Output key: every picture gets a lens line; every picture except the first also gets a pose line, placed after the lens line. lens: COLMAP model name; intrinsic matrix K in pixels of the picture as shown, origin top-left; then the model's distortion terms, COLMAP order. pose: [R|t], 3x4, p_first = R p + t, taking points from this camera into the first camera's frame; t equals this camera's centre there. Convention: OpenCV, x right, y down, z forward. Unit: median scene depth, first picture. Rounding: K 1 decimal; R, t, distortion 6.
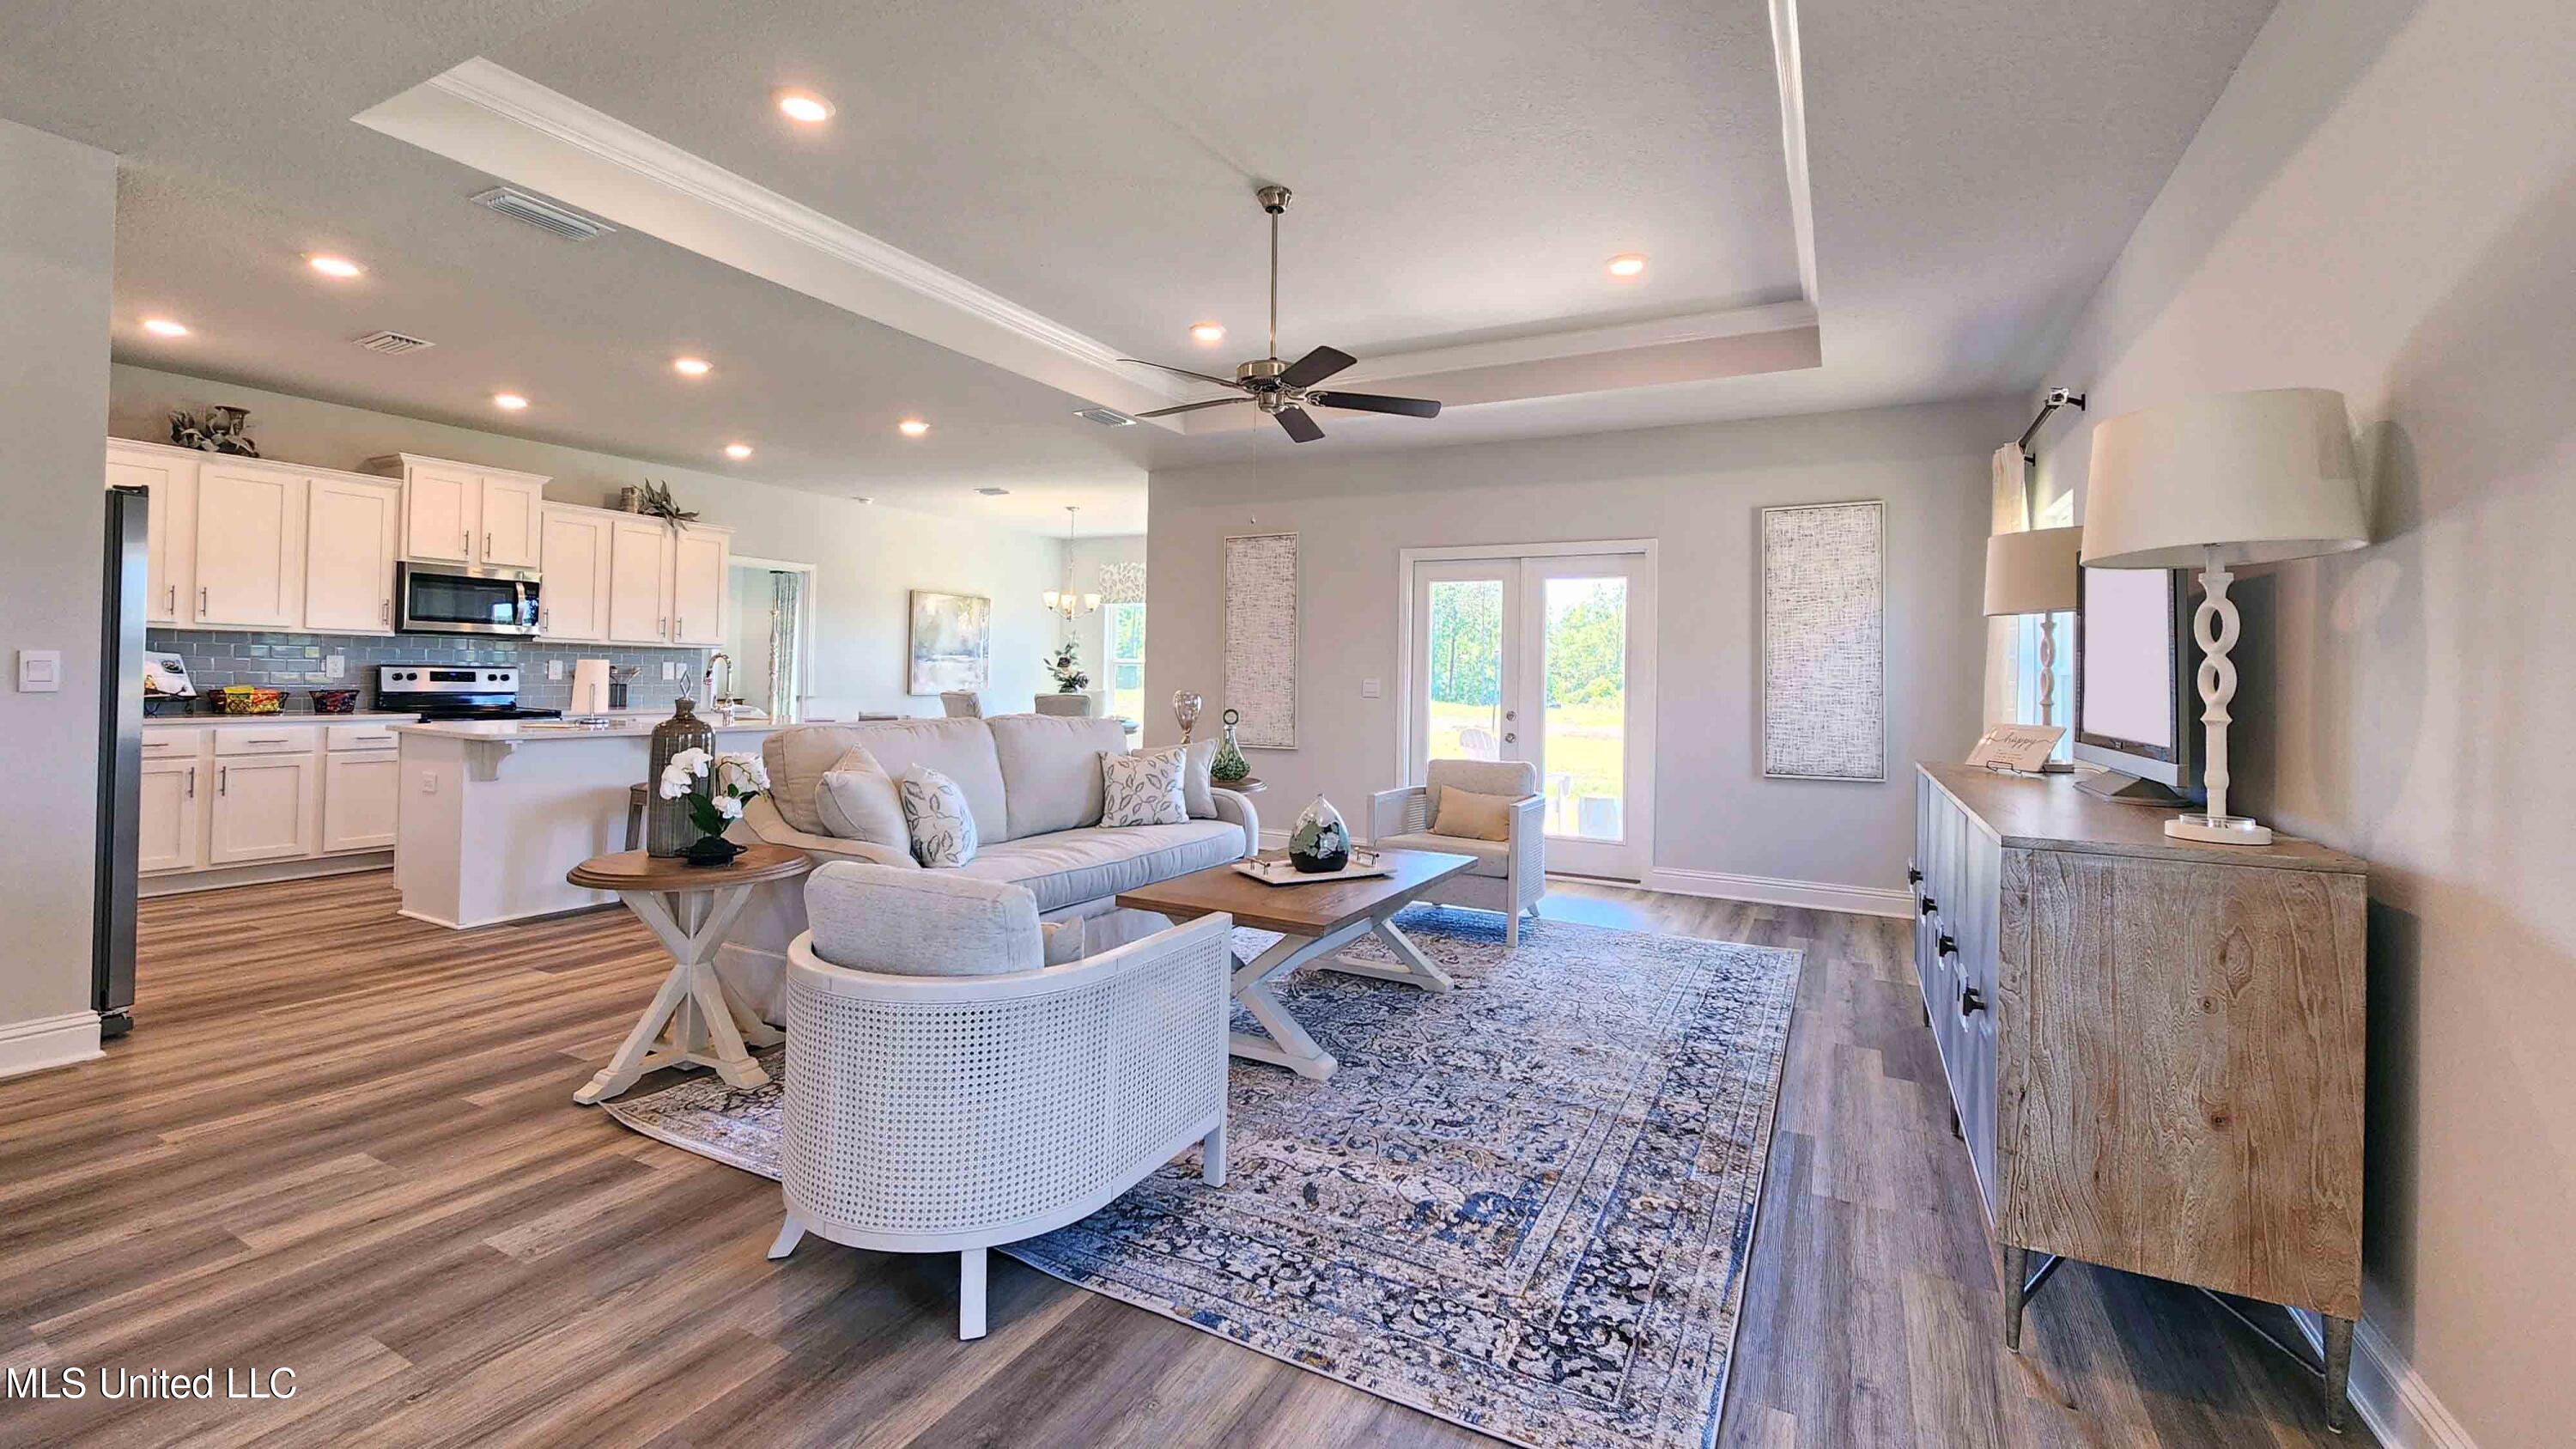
lens RADIAL K [[1048.1, 0, 1291.6], [0, 1048.1, 670.8], [0, 0, 1]] dist [0.002834, 0.000246]
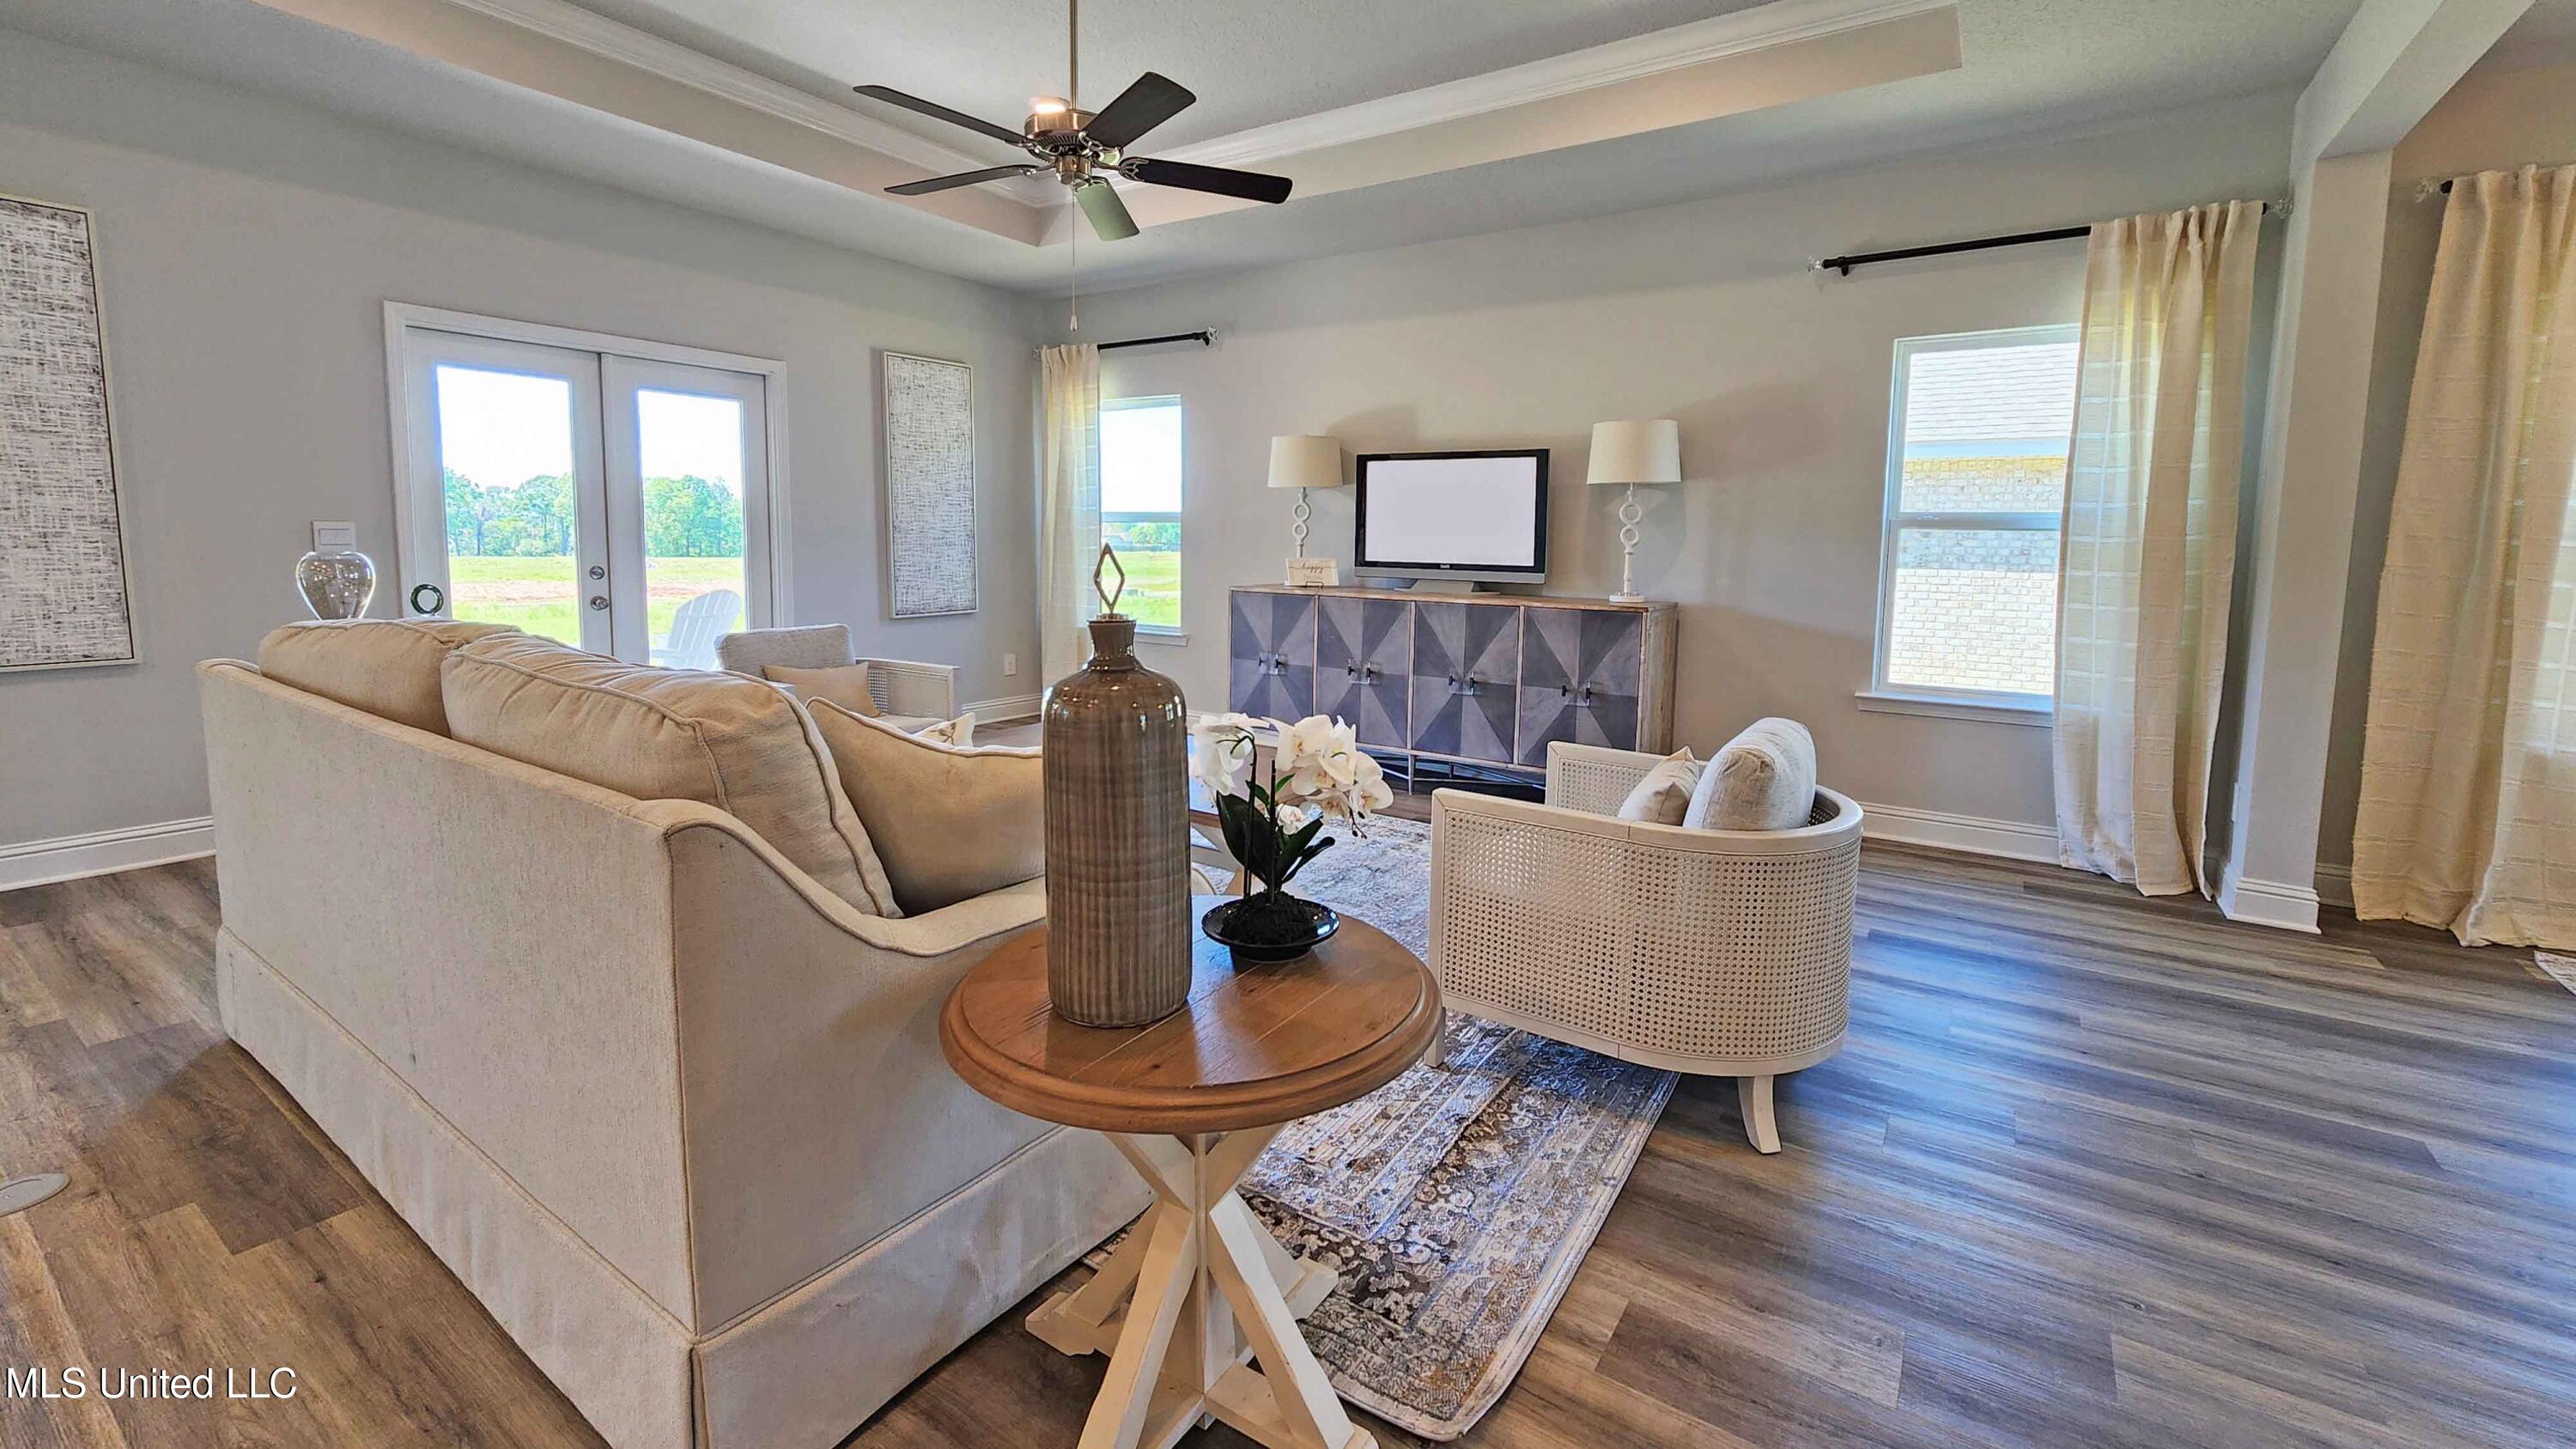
lens RADIAL K [[1060.7, 0, 1288.4], [0, 1060.7, 646.9], [0, 0, 1]] dist [-0.000296, 0.000010]
pose [[0.110501, -0.118840, 0.986746, -0.545602], [-0.019894, 0.992362, 0.121744, -0.006111], [-0.993677, -0.033083, 0.107293, 0.508639]]
